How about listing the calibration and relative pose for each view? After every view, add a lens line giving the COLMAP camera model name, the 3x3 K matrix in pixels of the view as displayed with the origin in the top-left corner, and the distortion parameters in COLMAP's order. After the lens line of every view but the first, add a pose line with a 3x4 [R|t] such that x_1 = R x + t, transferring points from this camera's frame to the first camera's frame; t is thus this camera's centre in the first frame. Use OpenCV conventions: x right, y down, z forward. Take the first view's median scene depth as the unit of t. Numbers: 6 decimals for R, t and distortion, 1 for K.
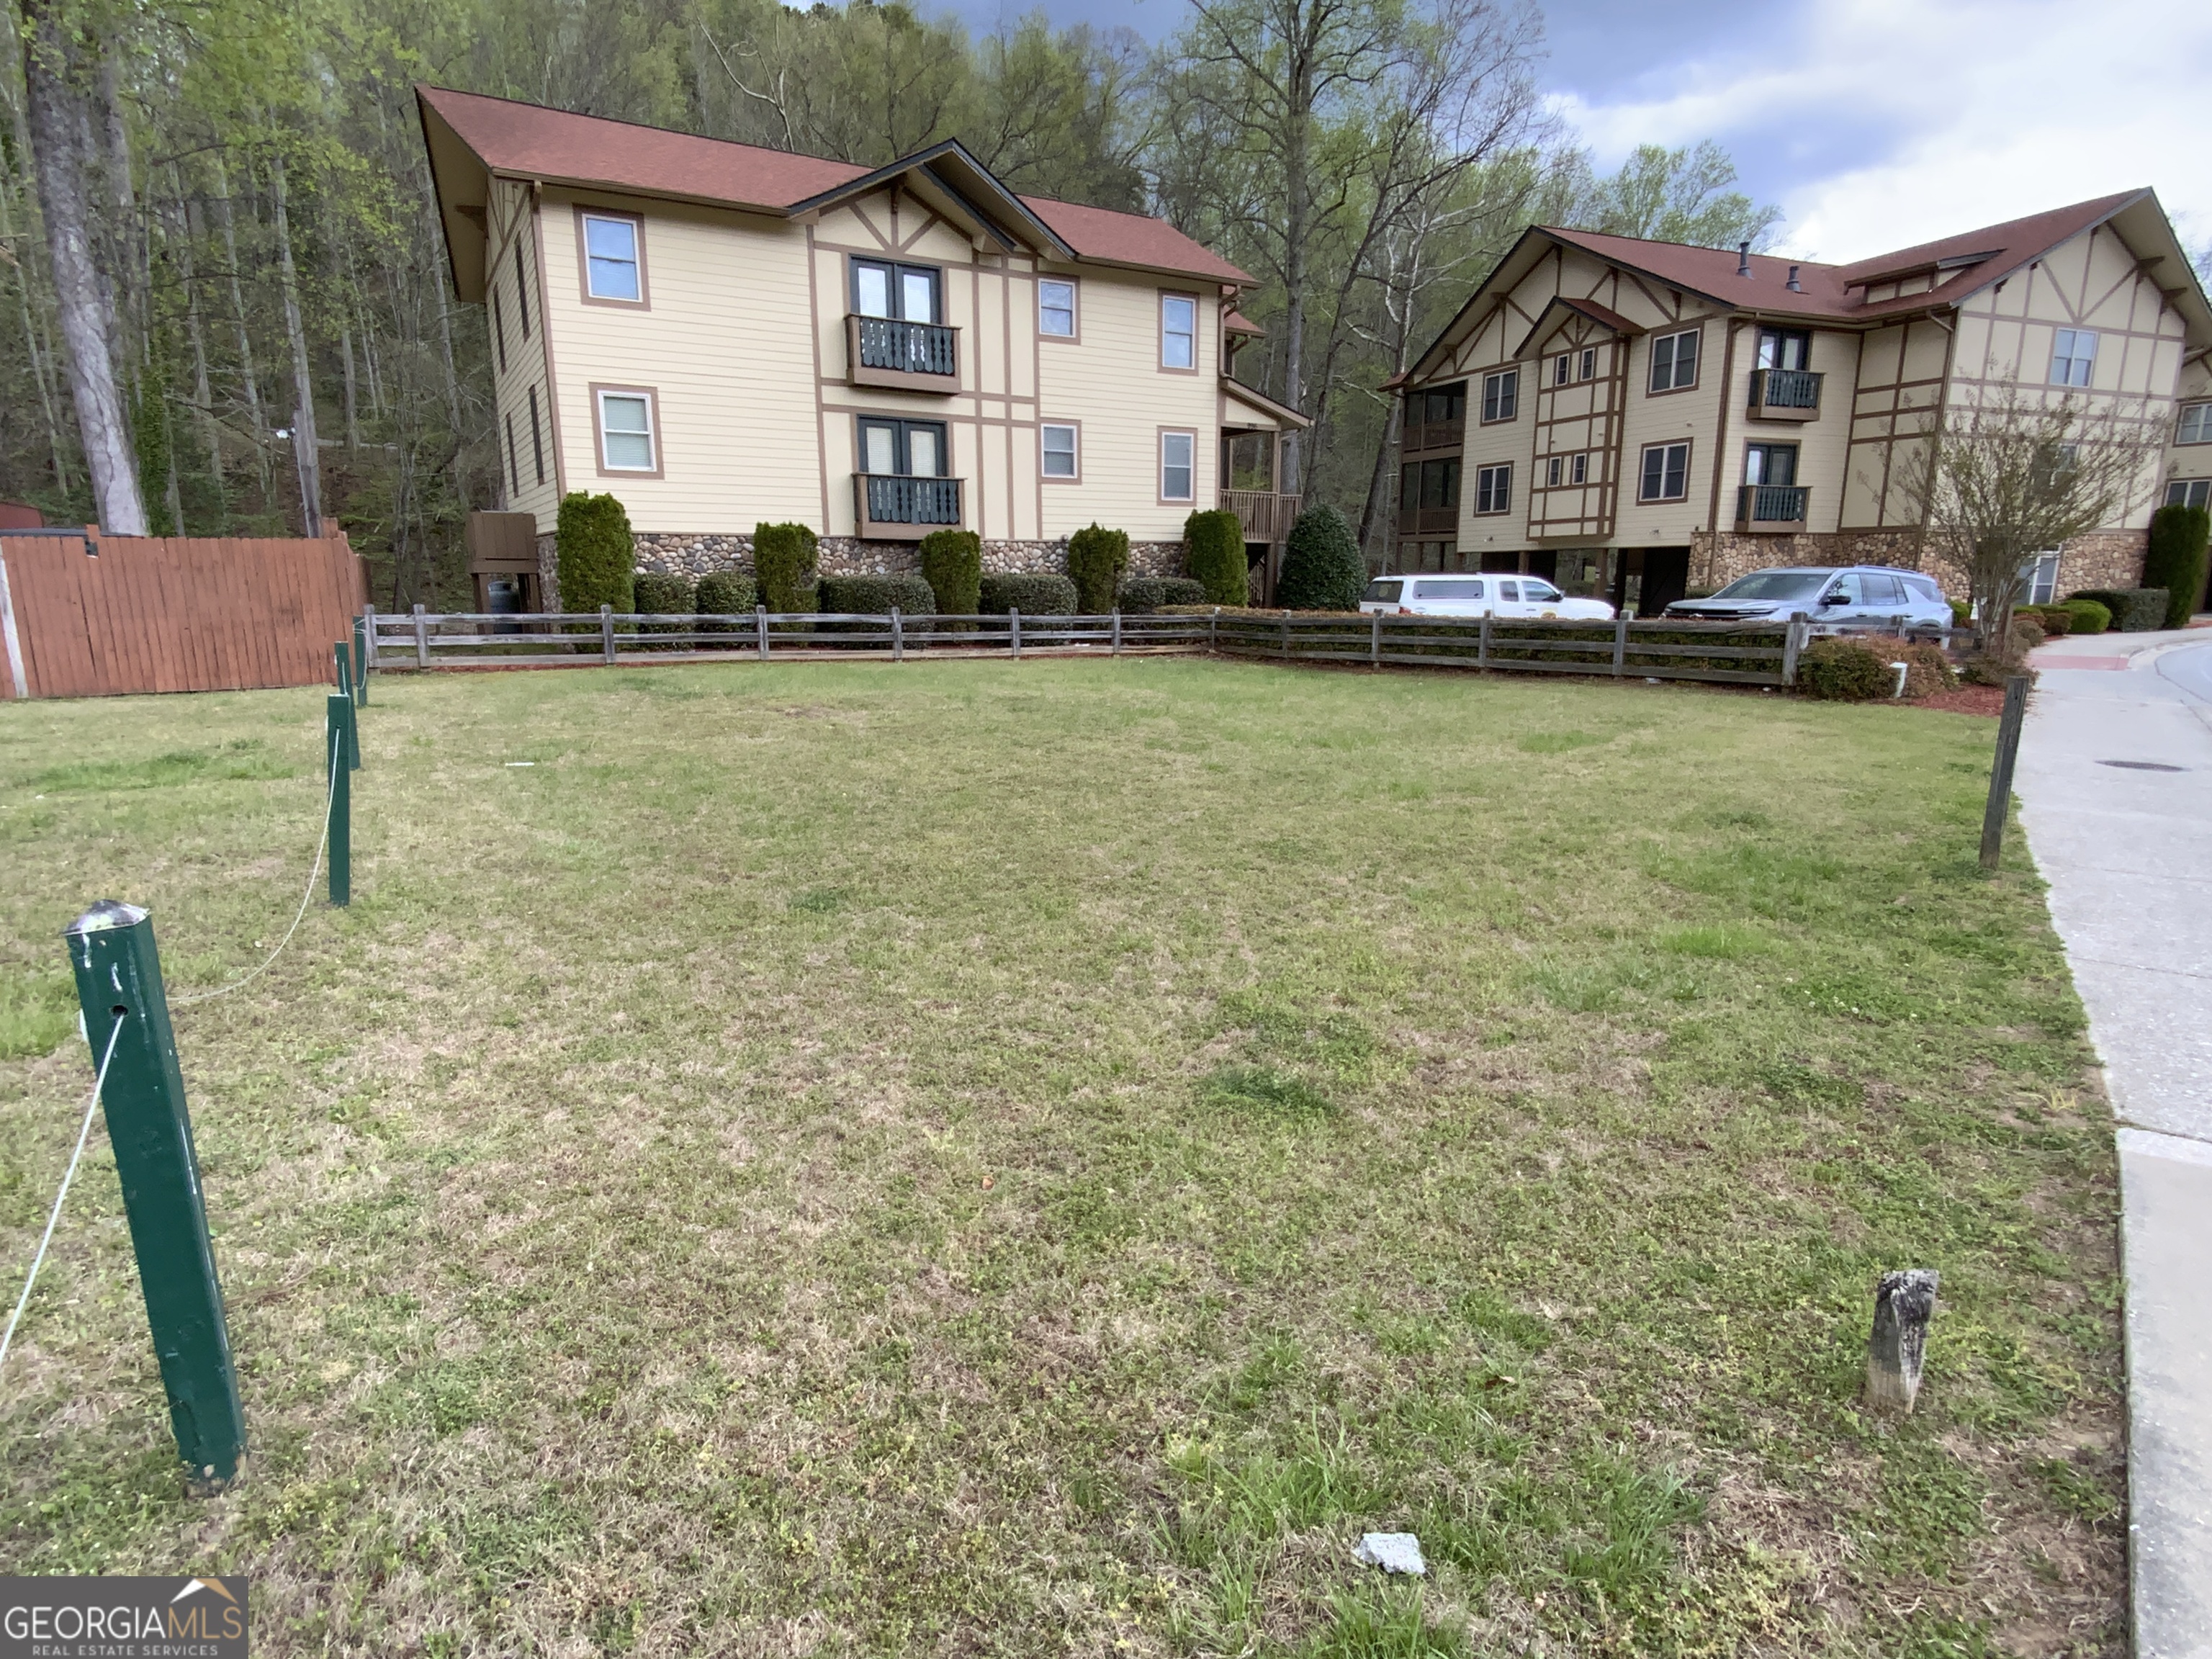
lens RADIAL K [[1186.2, 0, 1102.6], [0, 1186.2, 851.6], [0, 0, 1]] dist [-0.002302, -0.006424]
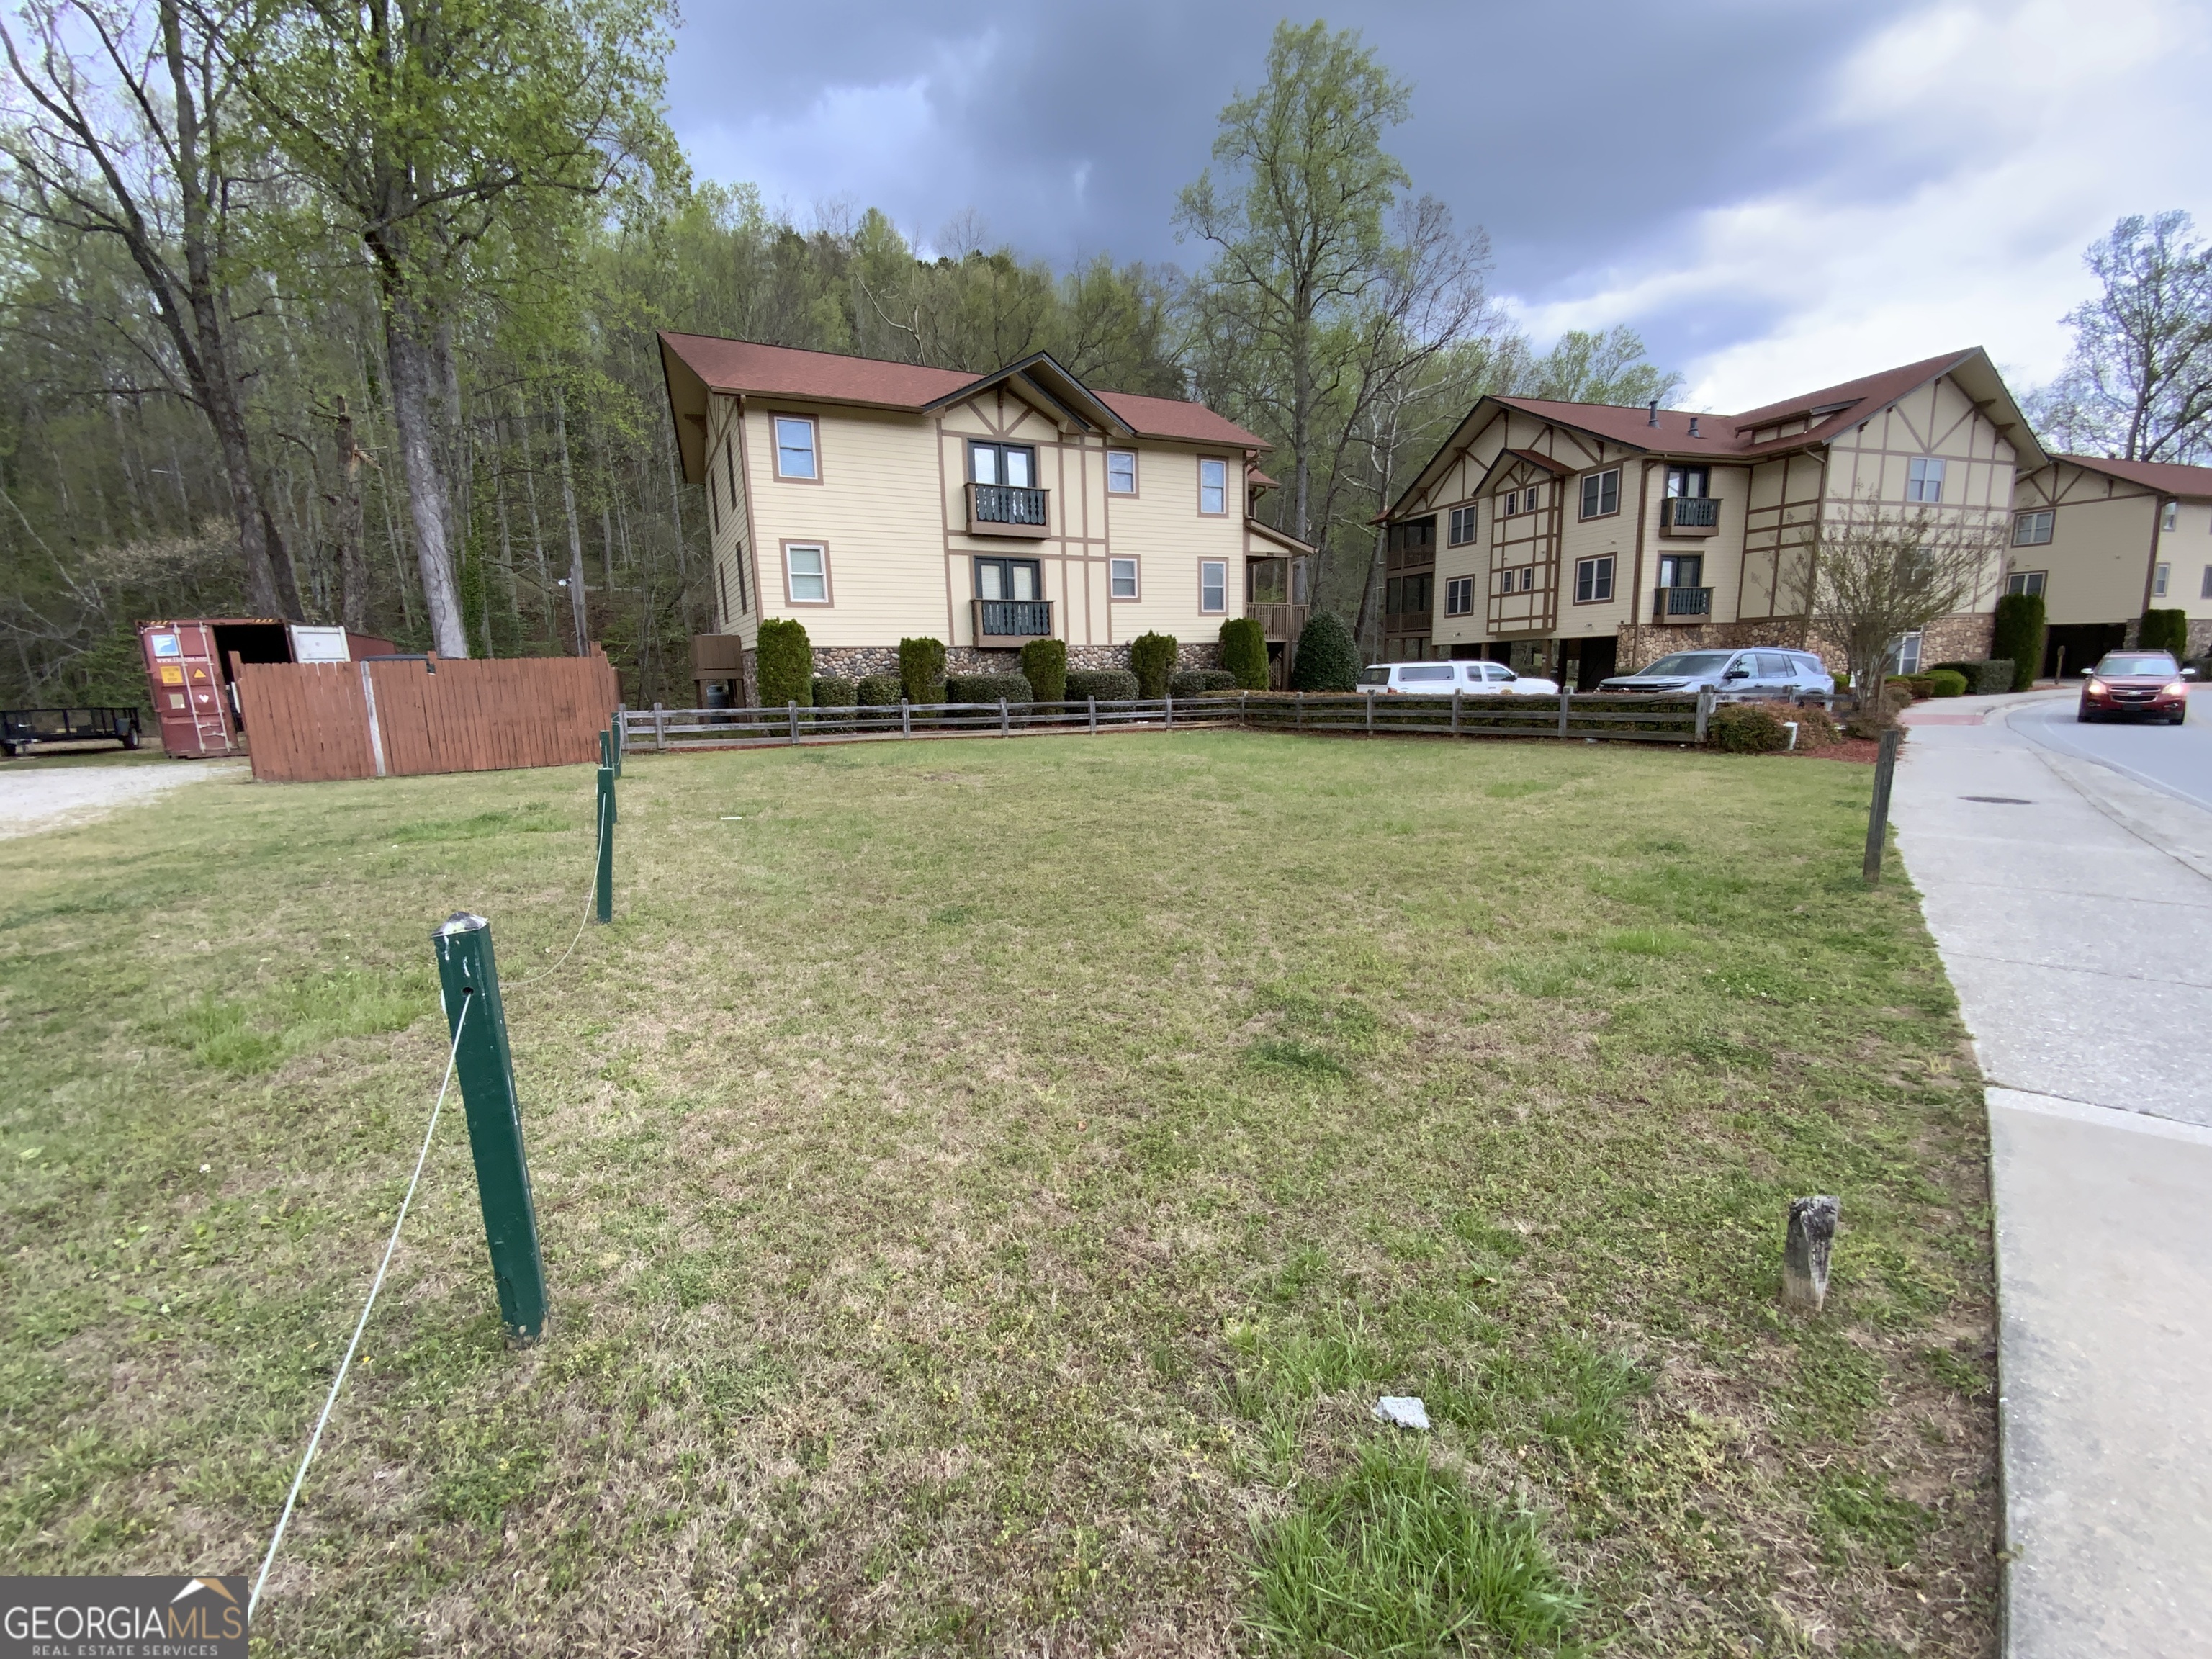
lens RADIAL K [[905.2, 0, 1101.0], [0, 905.2, 845.9], [0, 0, 1]] dist [0.000919, -0.009295]
pose [[0.997854, -0.012536, -0.064268, -0.001266], [0.010090, 0.999218, -0.038234, 0.001018], [0.064697, 0.037504, 0.997200, -0.002529]]
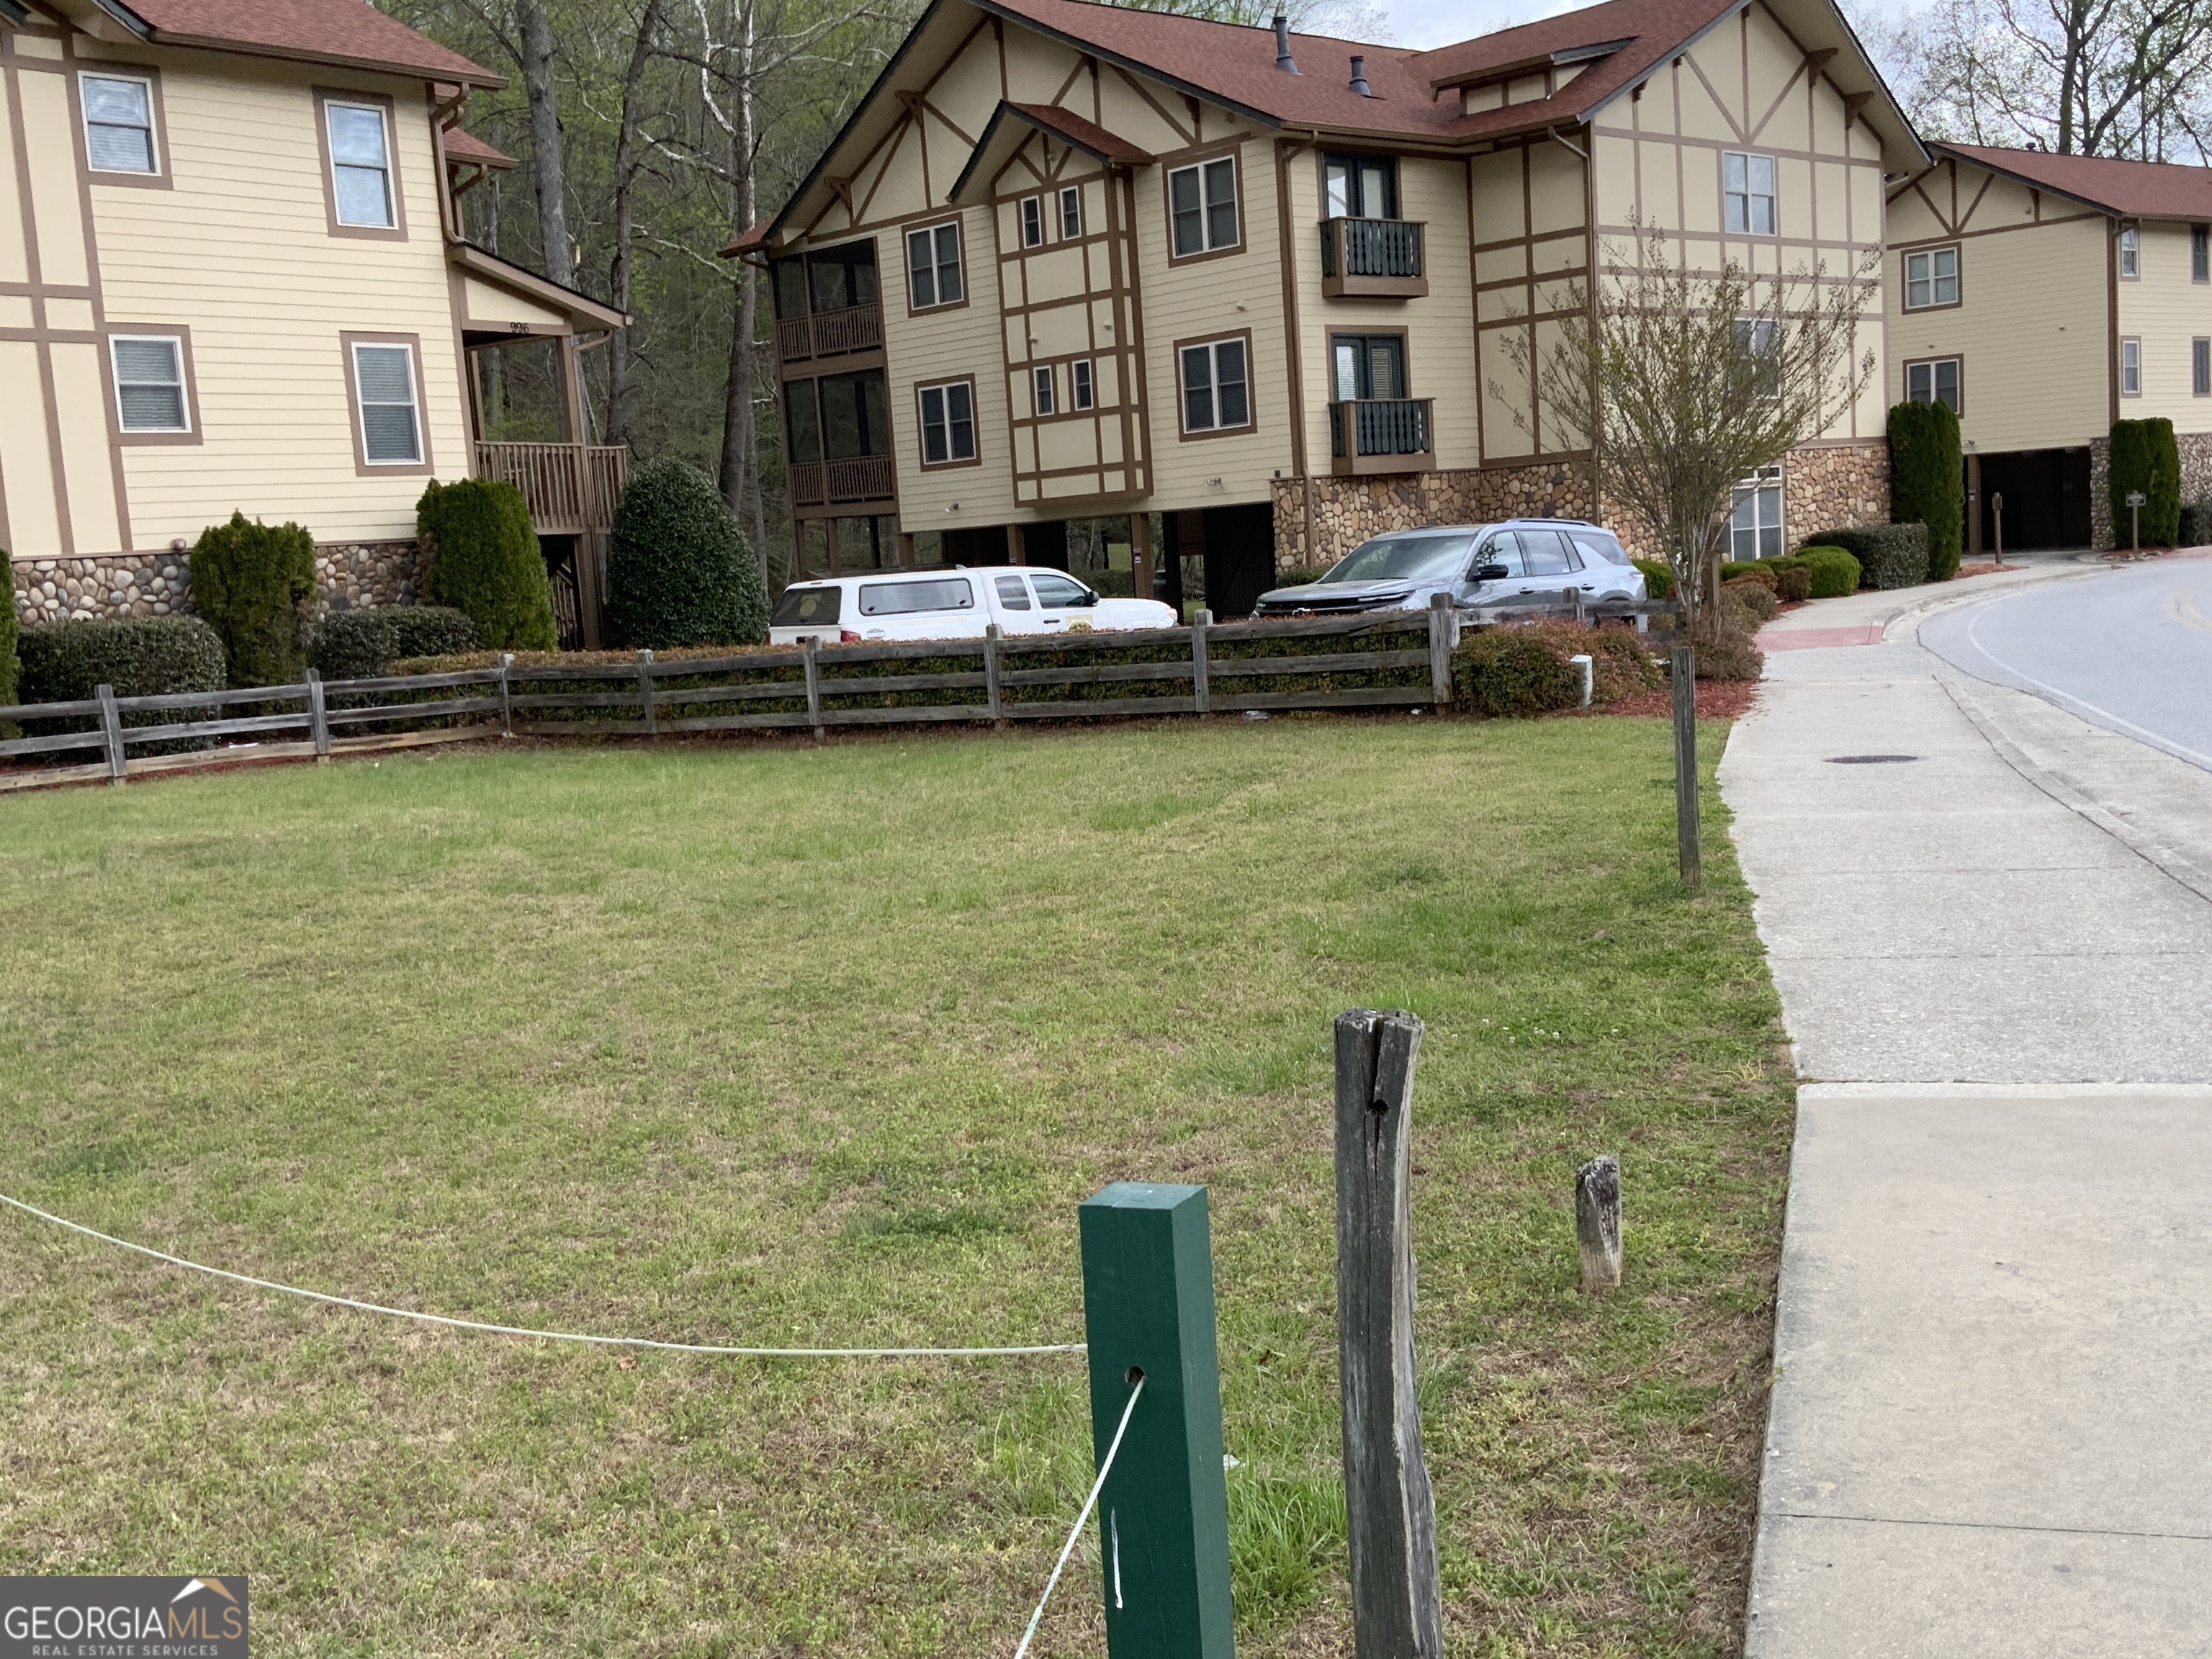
lens RADIAL K [[2366.9, 0, 1106.6], [0, 2366.9, 812.1], [0, 0, 1]] dist [0.034367, 0.000000]
pose [[0.926745, -0.099009, 0.362411, -0.057467], [0.146273, 0.983621, -0.105323, 0.022226], [-0.346047, 0.150618, 0.926048, -0.105473]]
